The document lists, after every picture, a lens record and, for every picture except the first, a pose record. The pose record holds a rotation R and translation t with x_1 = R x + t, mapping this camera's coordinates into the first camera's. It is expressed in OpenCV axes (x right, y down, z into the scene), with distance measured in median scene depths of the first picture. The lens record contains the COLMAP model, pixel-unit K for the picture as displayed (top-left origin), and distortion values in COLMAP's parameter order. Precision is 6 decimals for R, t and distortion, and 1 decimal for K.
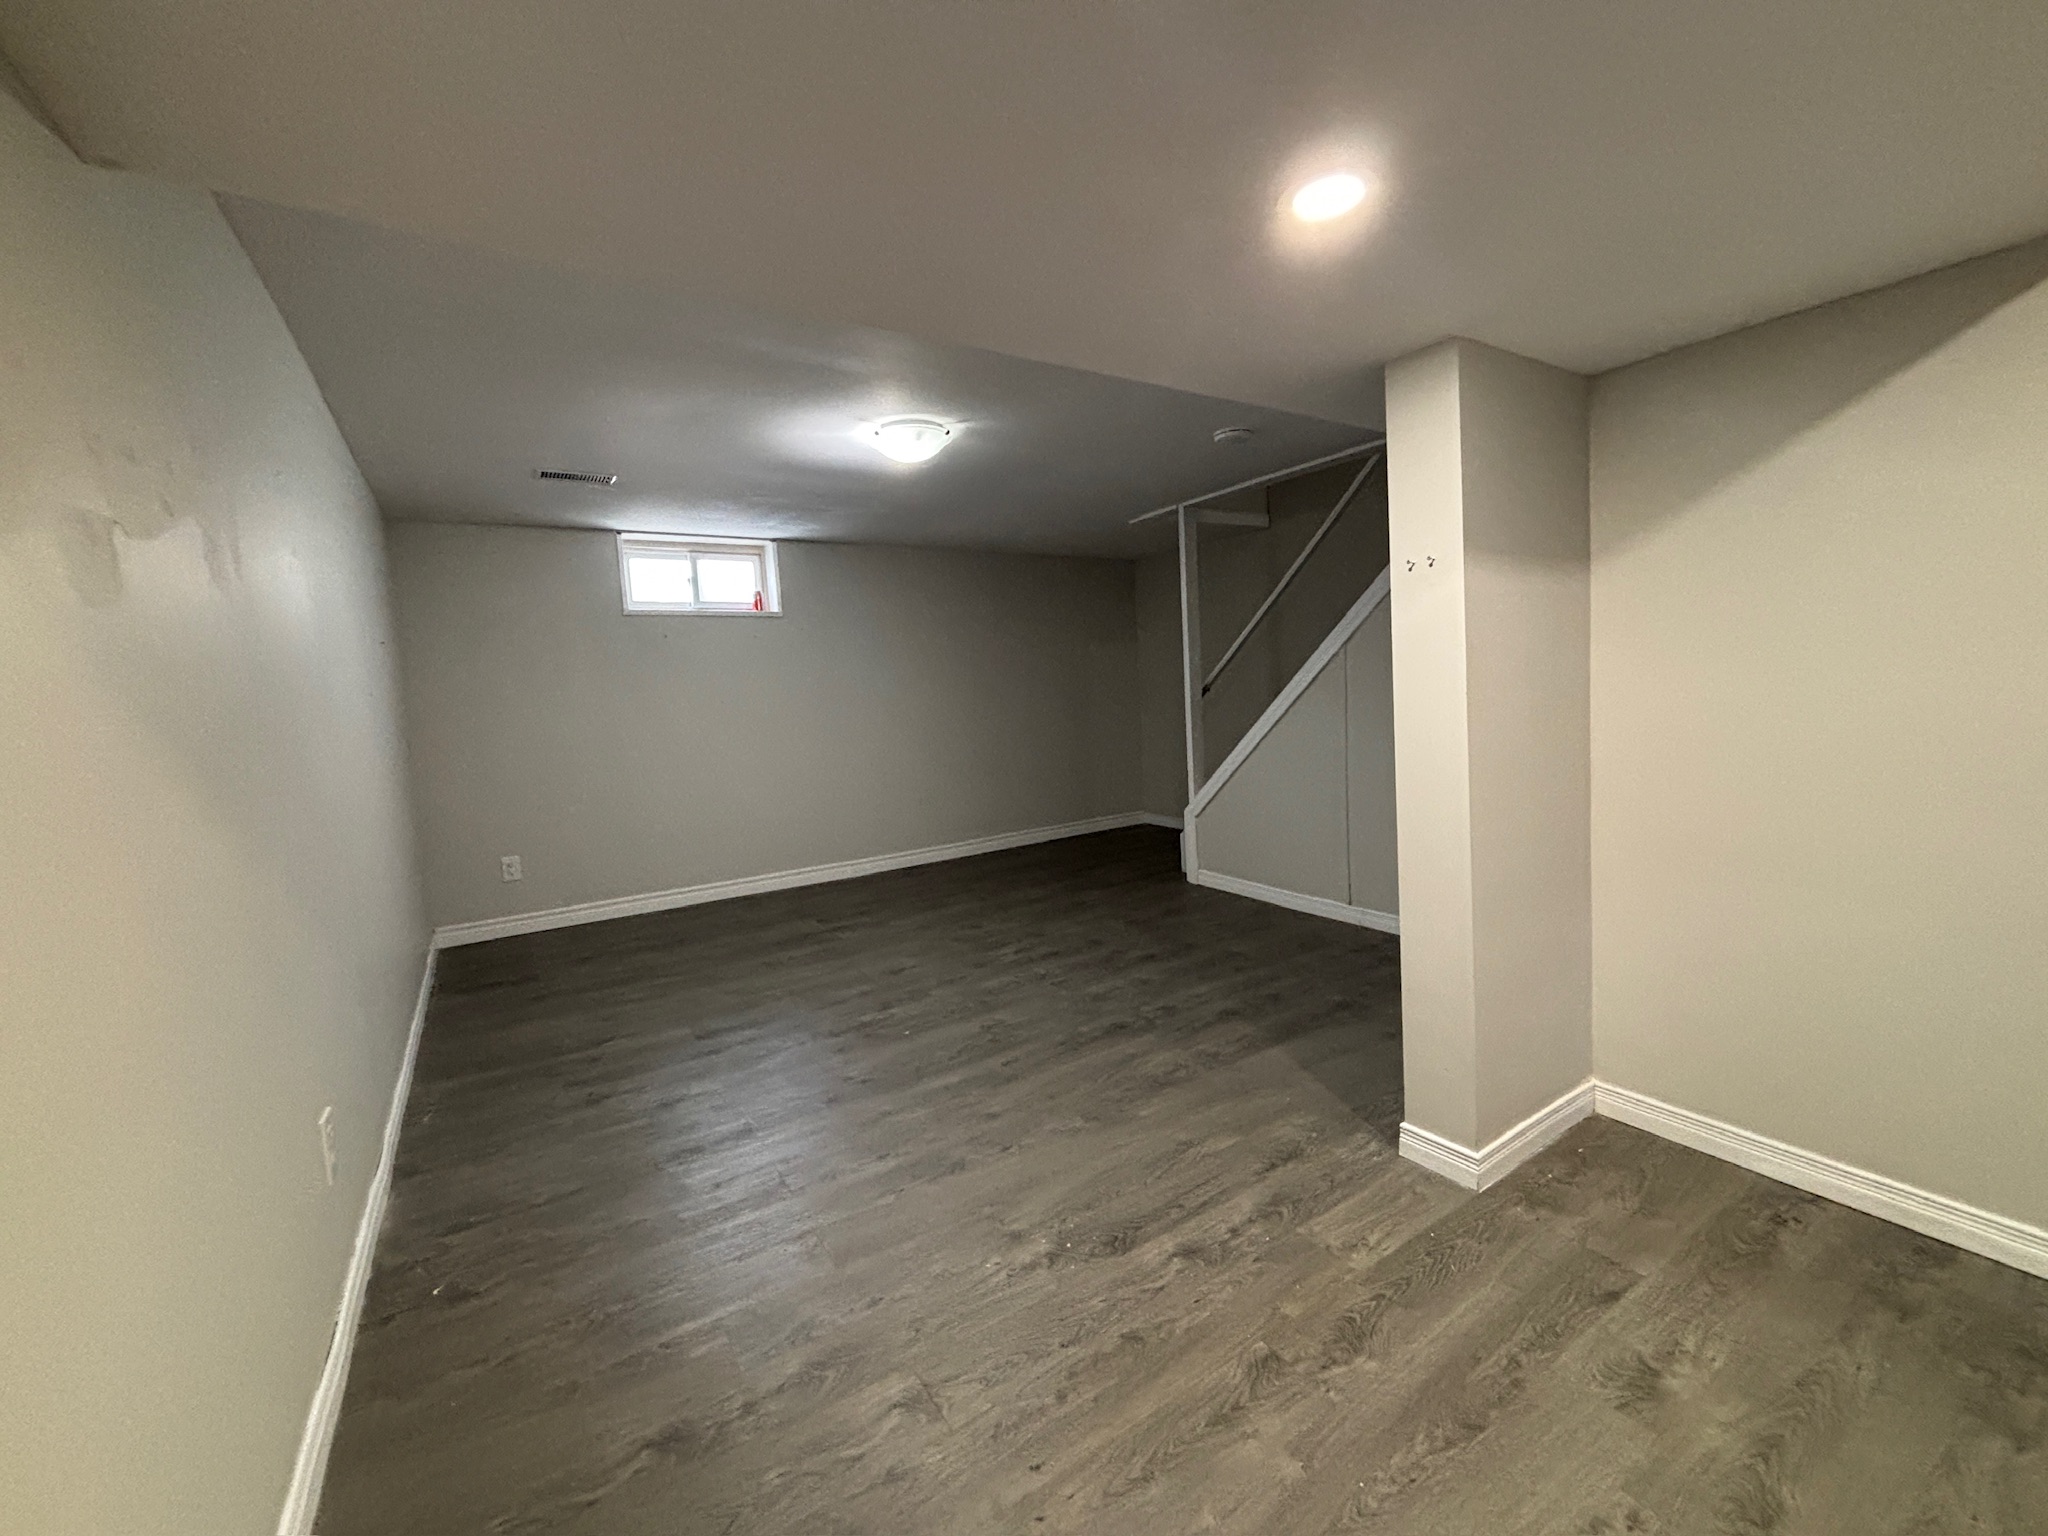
lens RADIAL K [[807.2, 0, 1024.0], [0, 807.2, 768.0], [0, 0, 1]] dist [-0.001421, 0.000156]
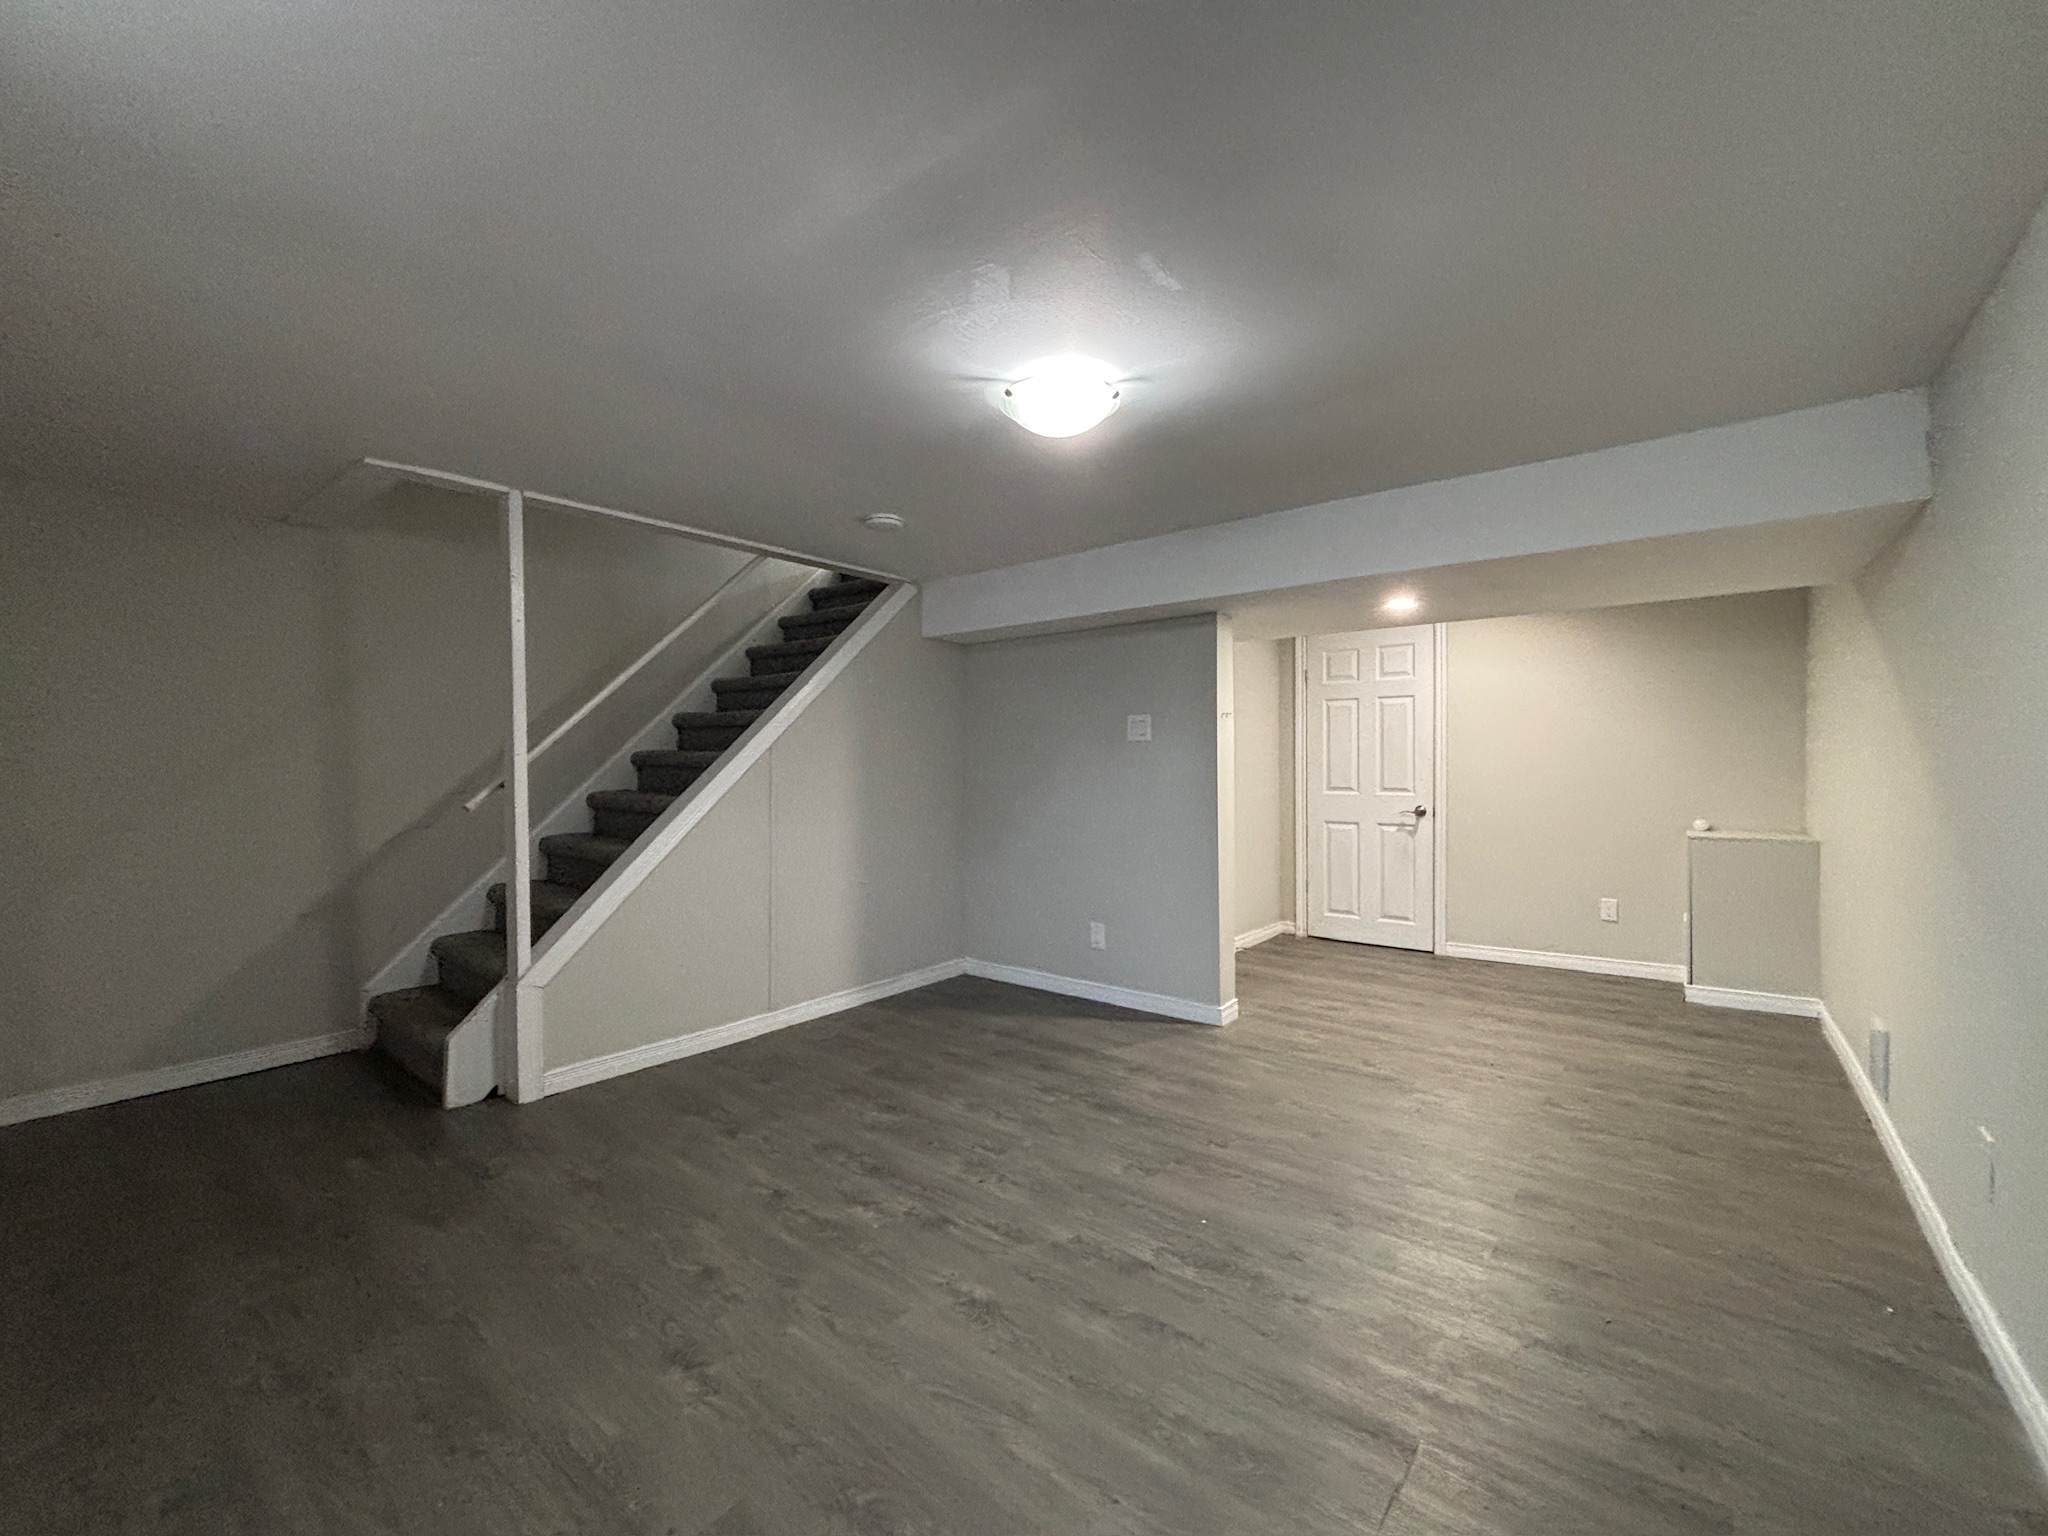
lens RADIAL K [[829.1, 0, 1024.0], [0, 829.1, 768.0], [0, 0, 1]] dist [0.051489, 0.000133]
pose [[-0.325720, 0.032588, 0.944904, -0.902480], [0.095906, 0.995390, -0.001269, -0.120094], [-0.940589, 0.090208, -0.327344, 1.455593]]
